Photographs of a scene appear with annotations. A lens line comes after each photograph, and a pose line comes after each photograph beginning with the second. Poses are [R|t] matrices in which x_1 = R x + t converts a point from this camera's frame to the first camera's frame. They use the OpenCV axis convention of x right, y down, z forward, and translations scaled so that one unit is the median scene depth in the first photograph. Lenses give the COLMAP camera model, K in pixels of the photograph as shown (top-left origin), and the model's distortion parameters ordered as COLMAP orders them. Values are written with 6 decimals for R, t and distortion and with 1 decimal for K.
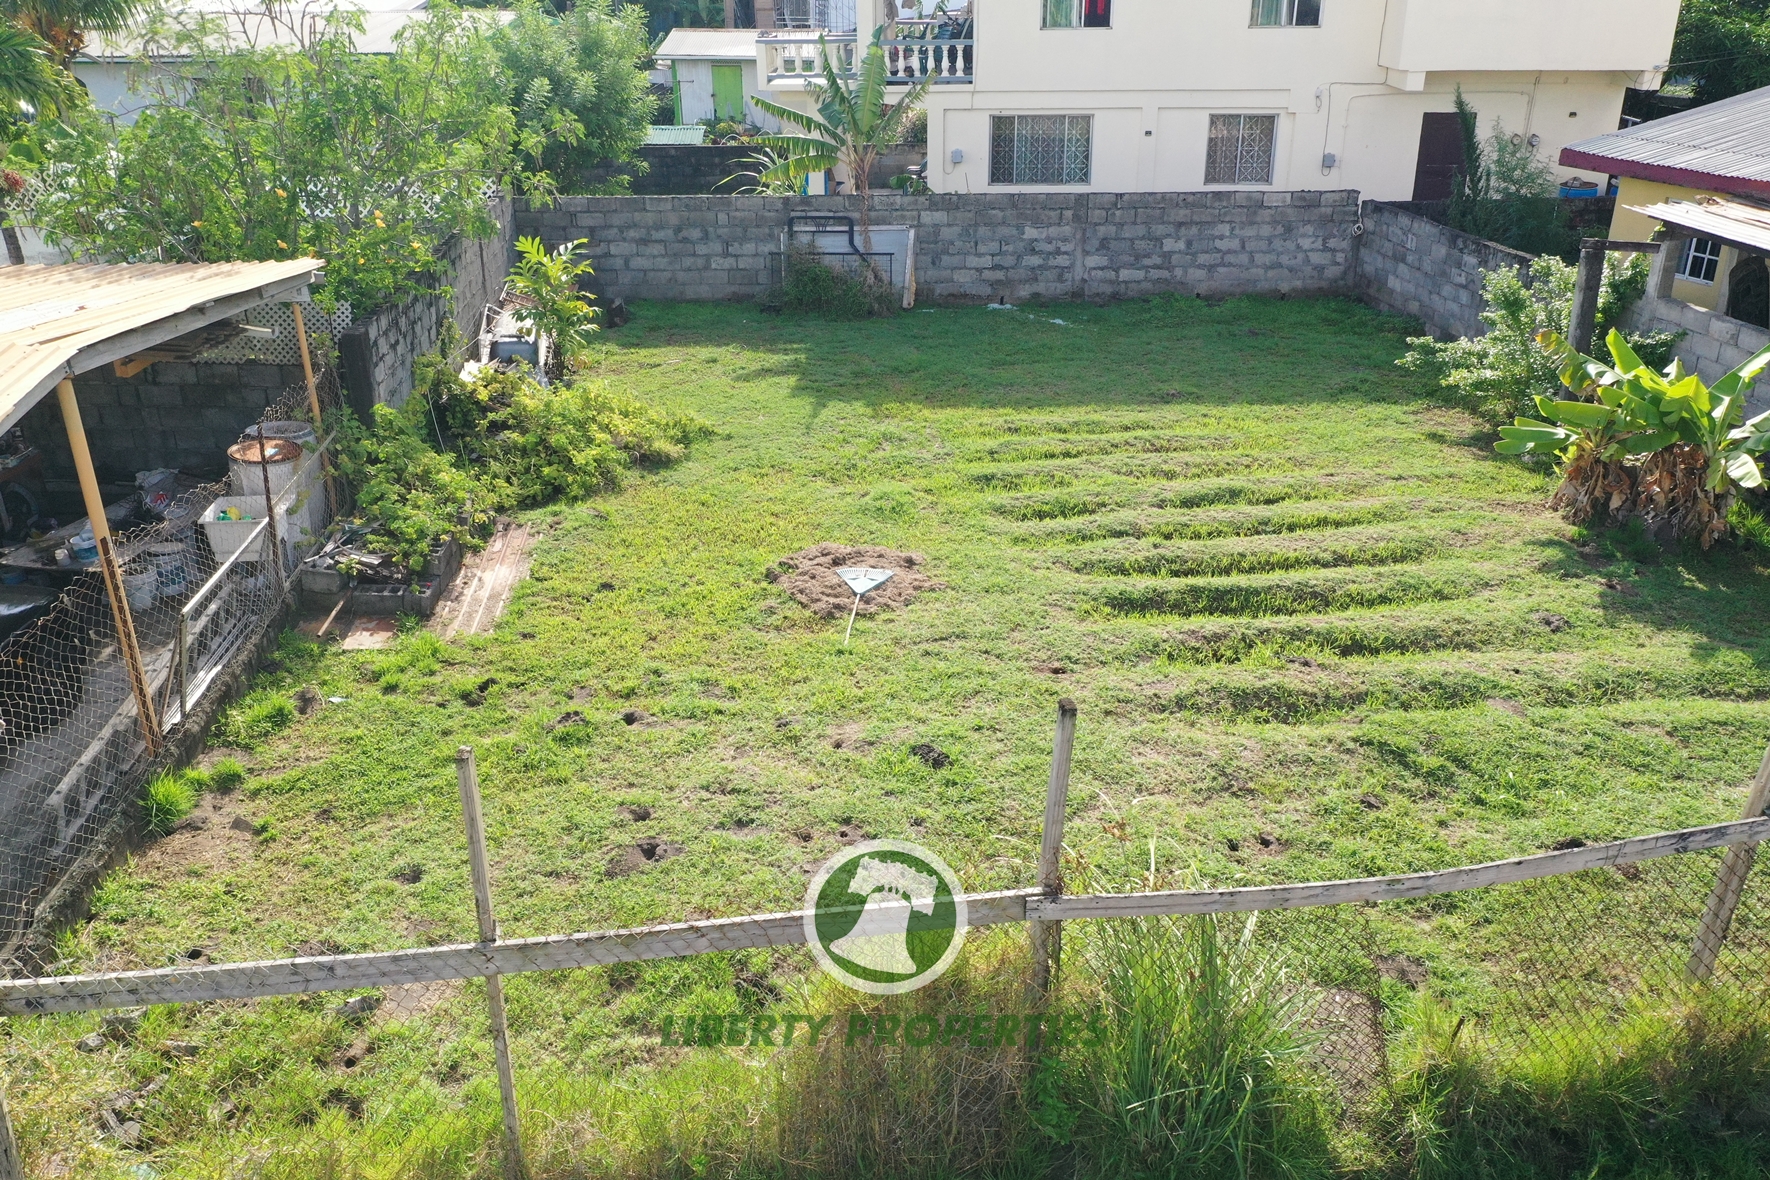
lens RADIAL K [[1388.6, 0, 879.7], [0, 1388.6, 589.8], [0, 0, 1]] dist [-0.000609, 0.000408]
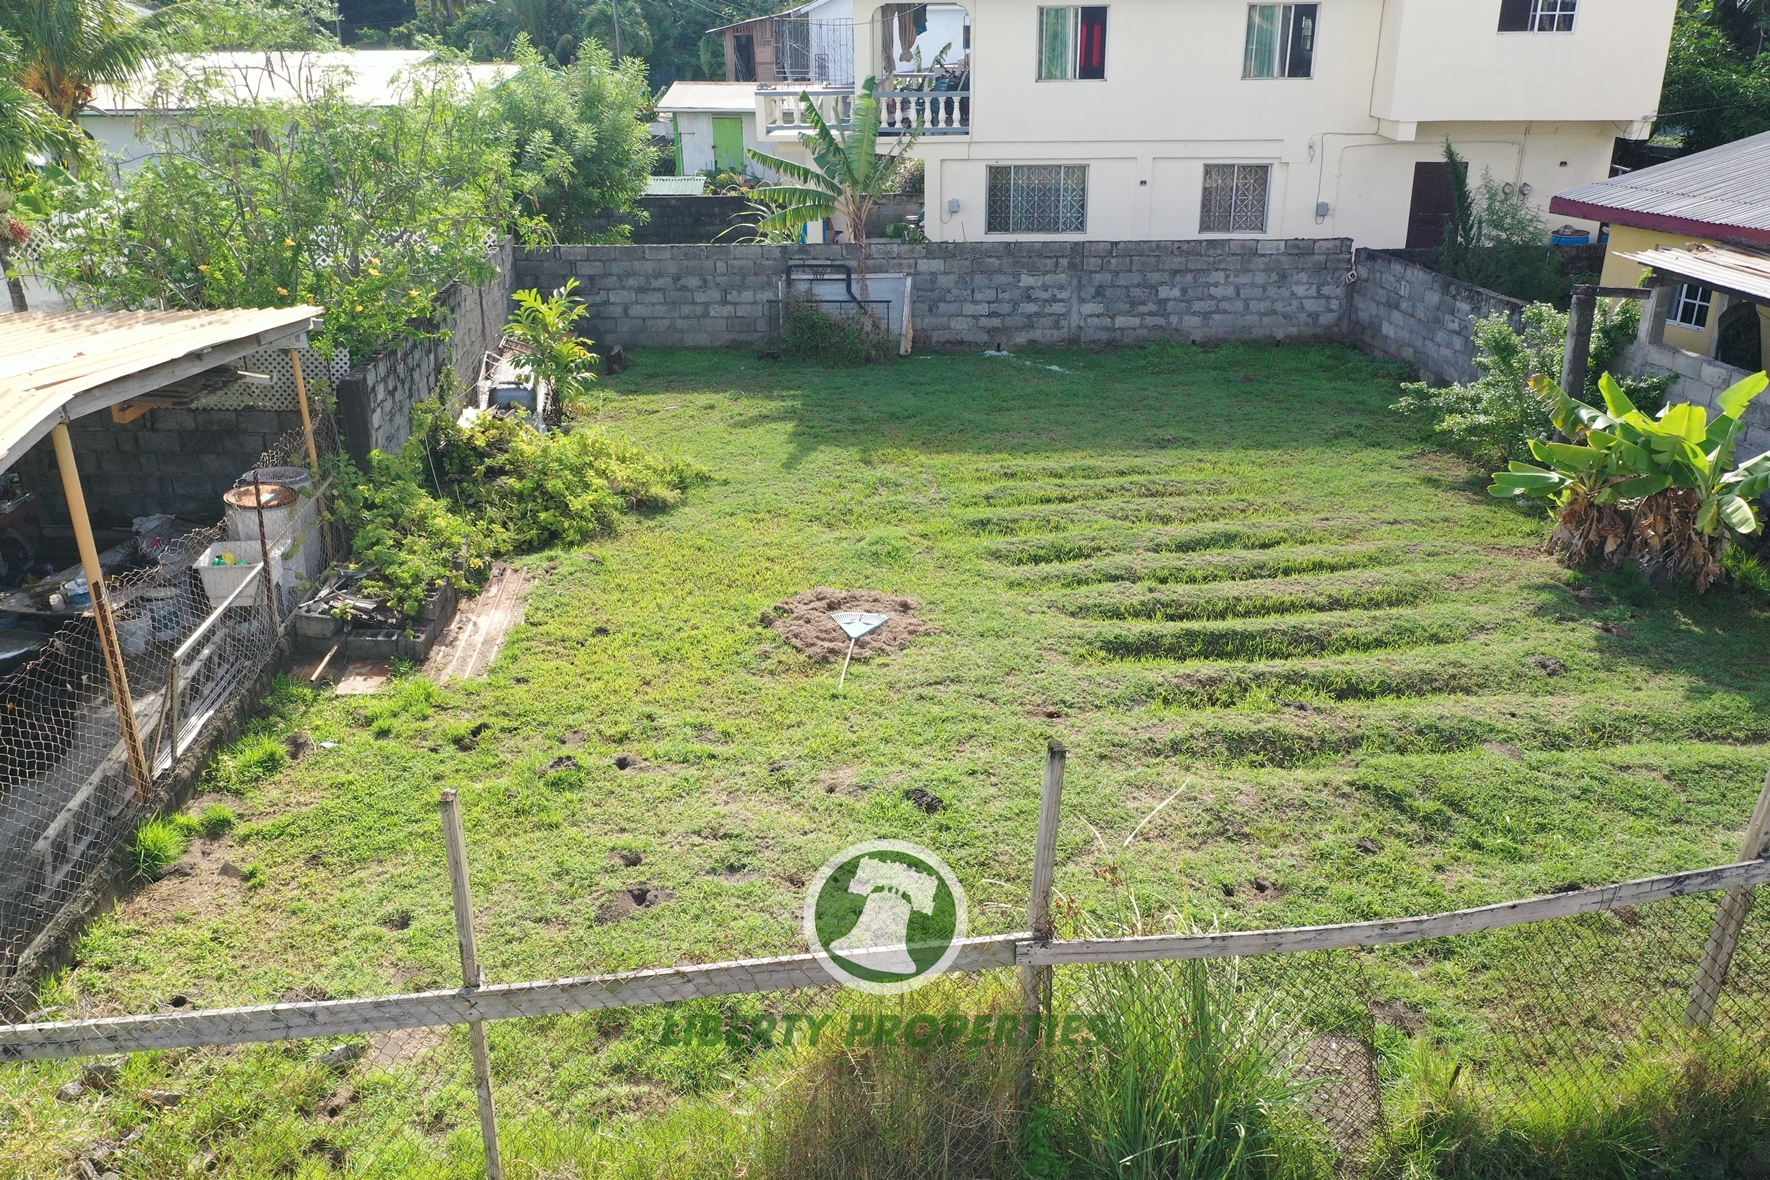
lens RADIAL K [[1388.6, 0, 879.7], [0, 1388.6, 589.9], [0, 0, 1]] dist [-0.000609, 0.000408]
pose [[0.999999, -0.001103, -0.000848, 0.004318], [0.001074, 0.999435, -0.033595, 0.001679], [0.000884, 0.033594, 0.999435, 0.000655]]
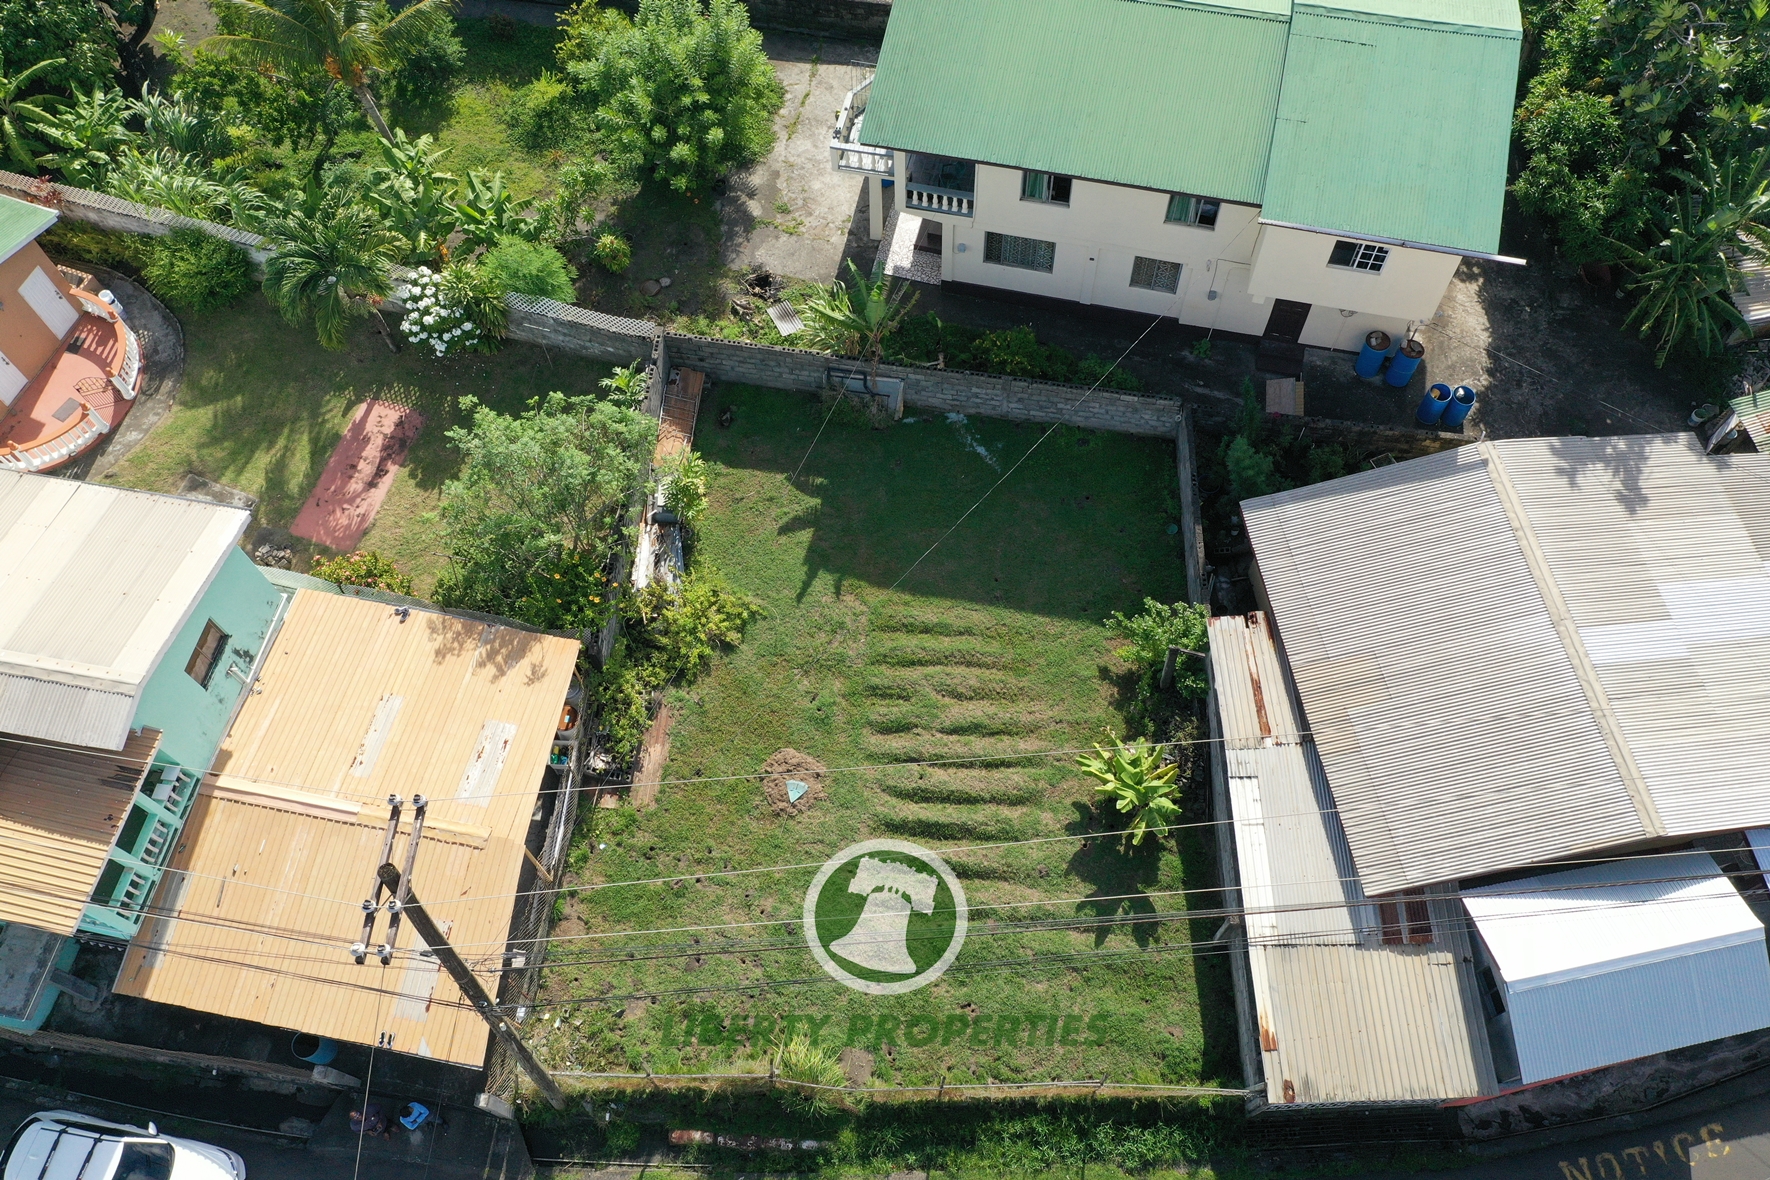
lens RADIAL K [[1388.6, 0, 894.9], [0, 1388.6, 592.5], [0, 0, 1]] dist [-0.000609, 0.000408]
pose [[0.985475, 0.148380, -0.082602, 0.306920], [-0.065326, 0.780197, 0.622114, -1.784510], [0.156755, -0.607682, 0.778557, -0.691336]]
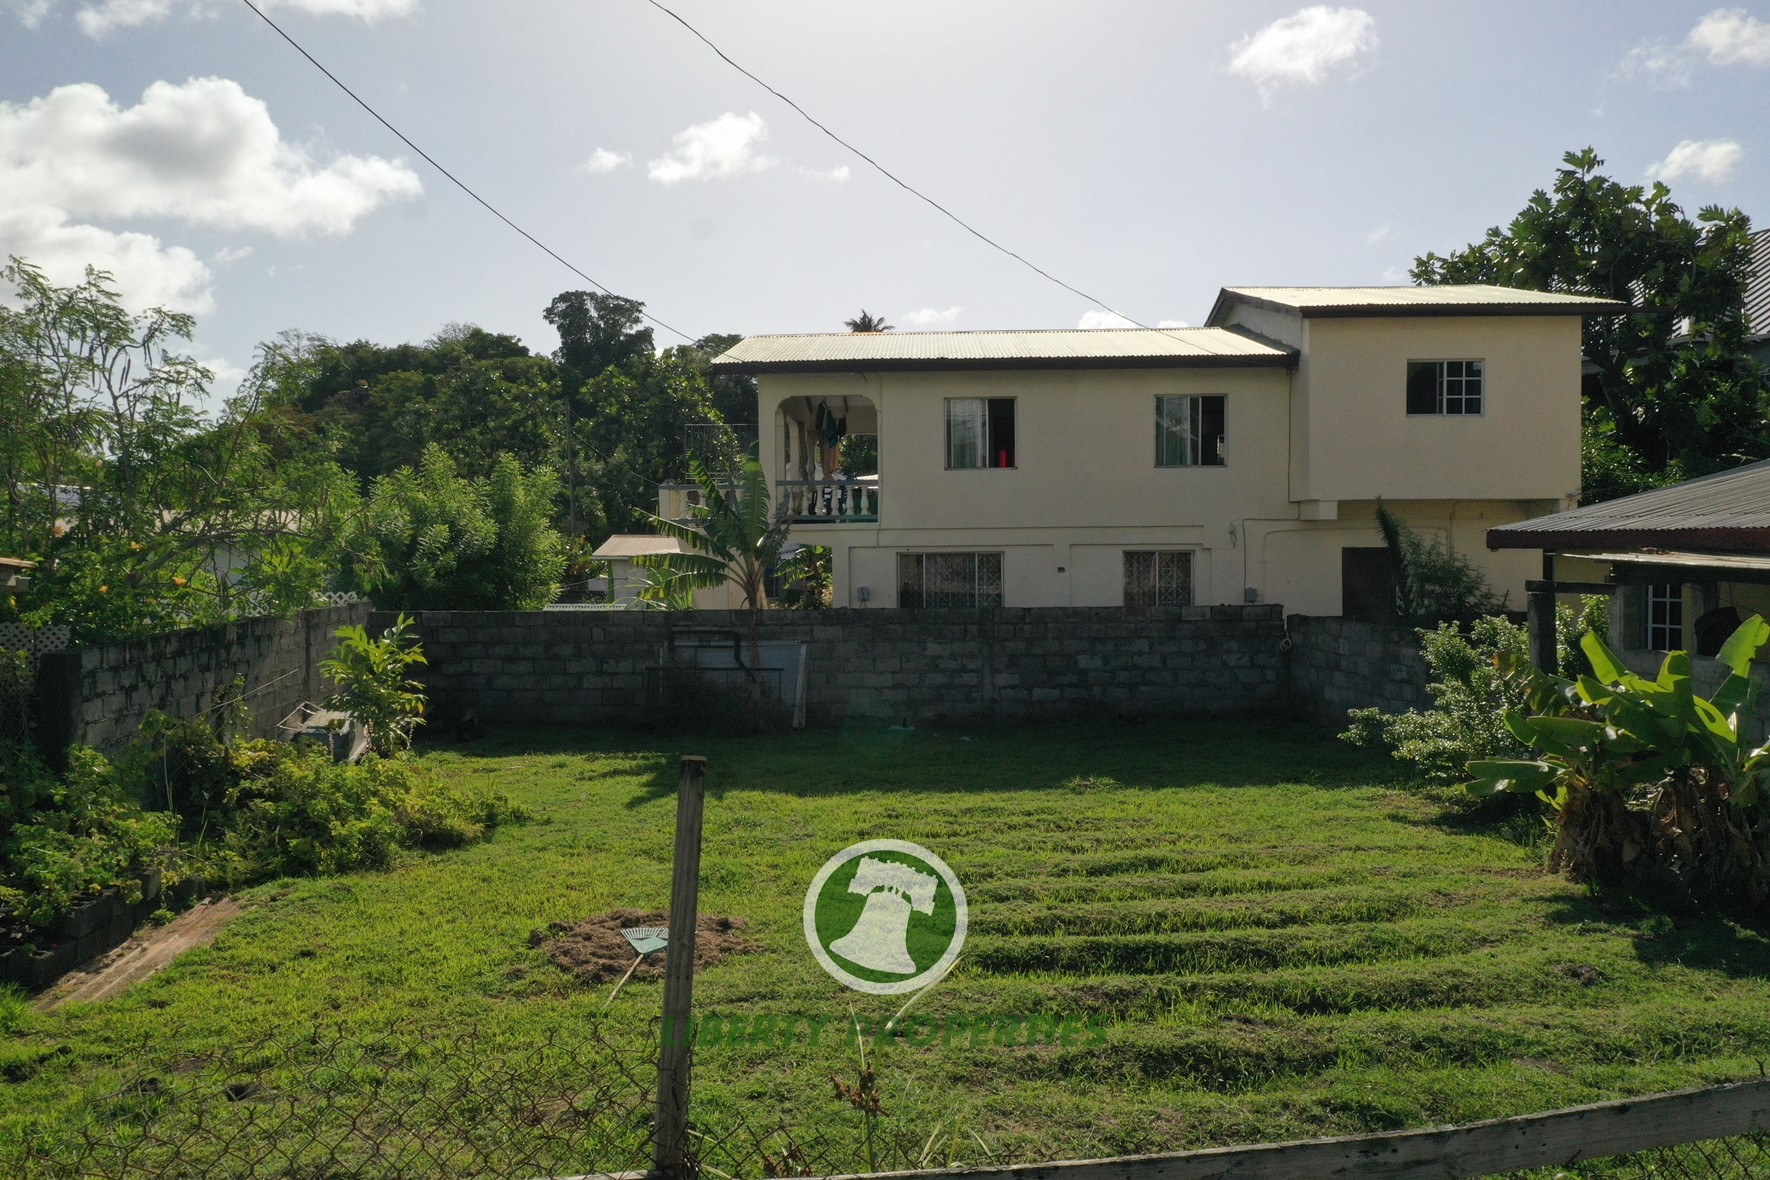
lens RADIAL K [[1388.6, 0, 881.0], [0, 1388.6, 595.7], [0, 0, 1]] dist [-0.000609, 0.000408]
pose [[0.999737, -0.000119, 0.022938, 0.087894], [0.008850, 0.924565, -0.380920, 0.101016], [-0.021162, 0.381023, 0.924323, 0.227059]]
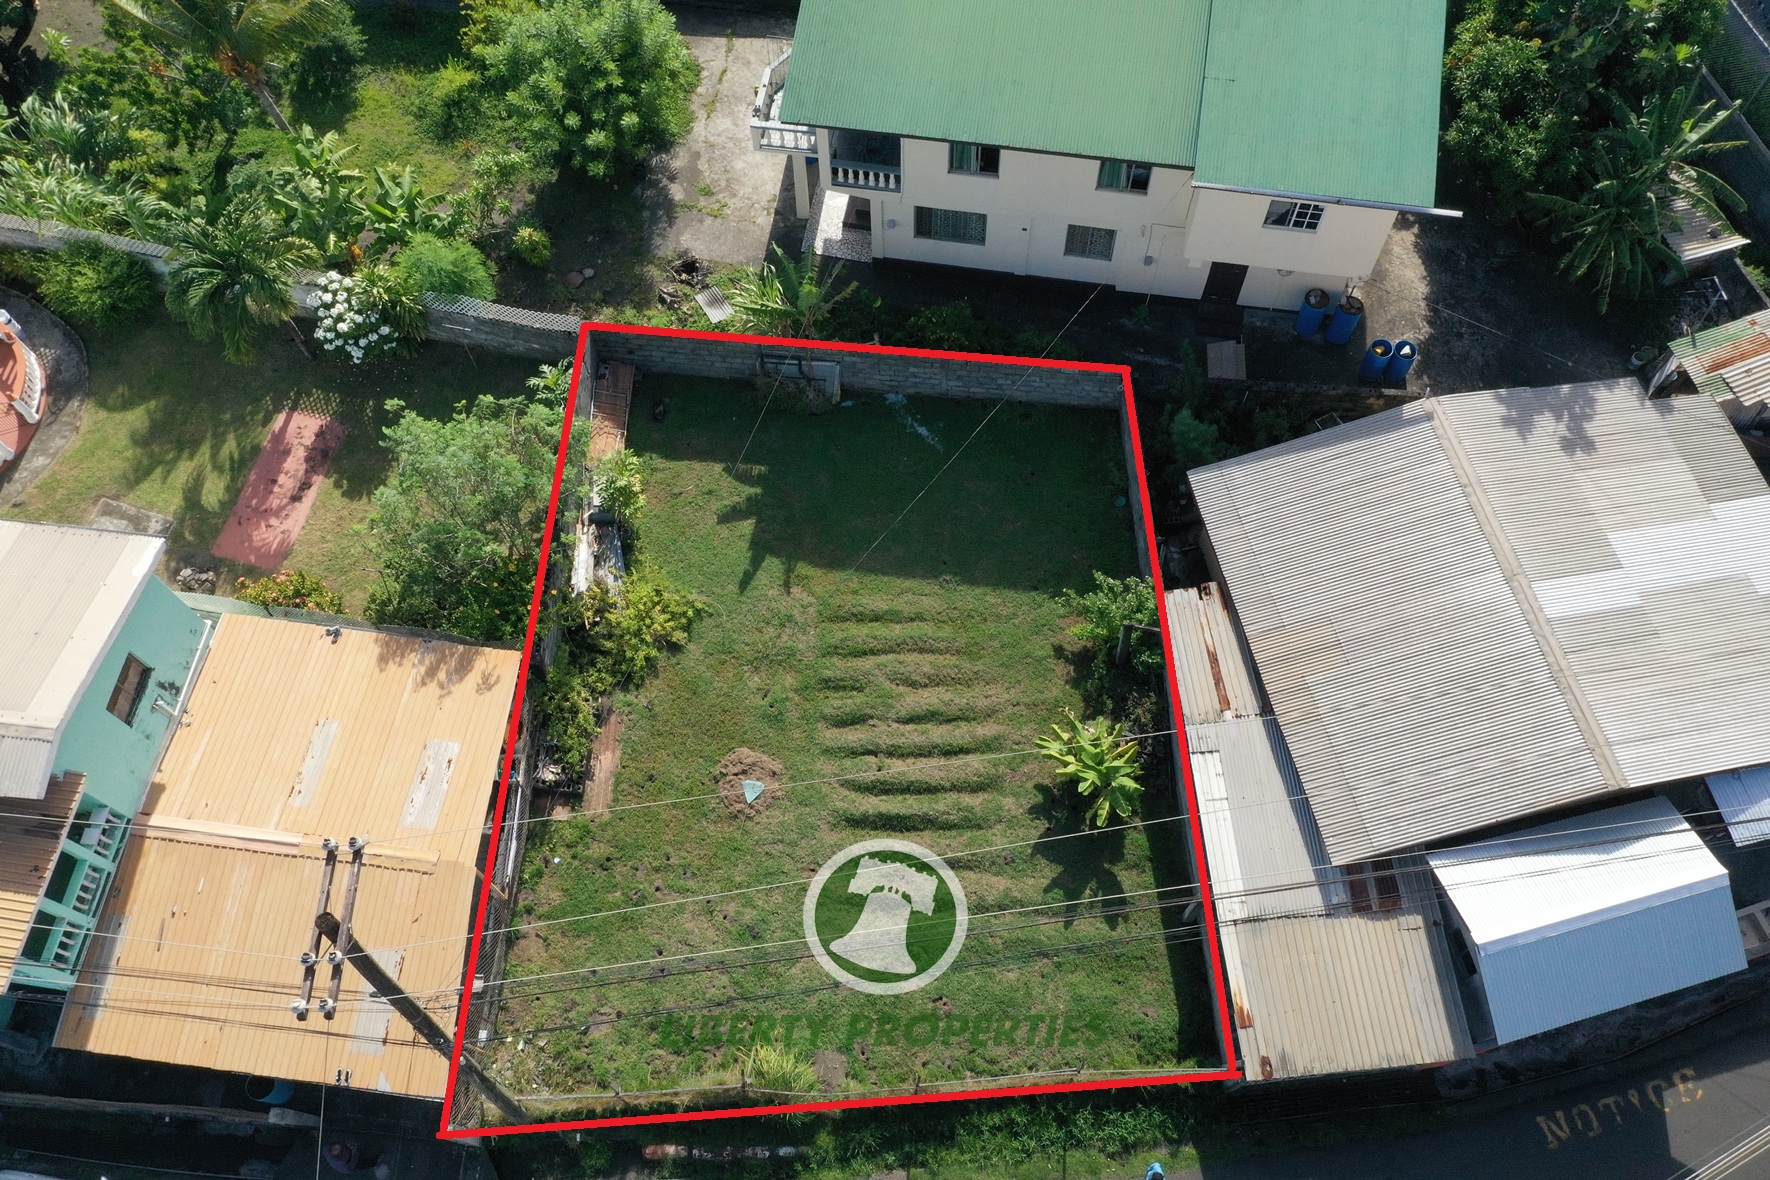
lens RADIAL K [[1388.6, 0, 894.2], [0, 1388.6, 589.5], [0, 0, 1]] dist [-0.000609, 0.000408]
pose [[0.994423, 0.095039, -0.045723, 0.304189], [-0.044147, 0.768834, 0.637922, -1.784191], [0.095781, -0.632346, 0.768742, -0.625028]]
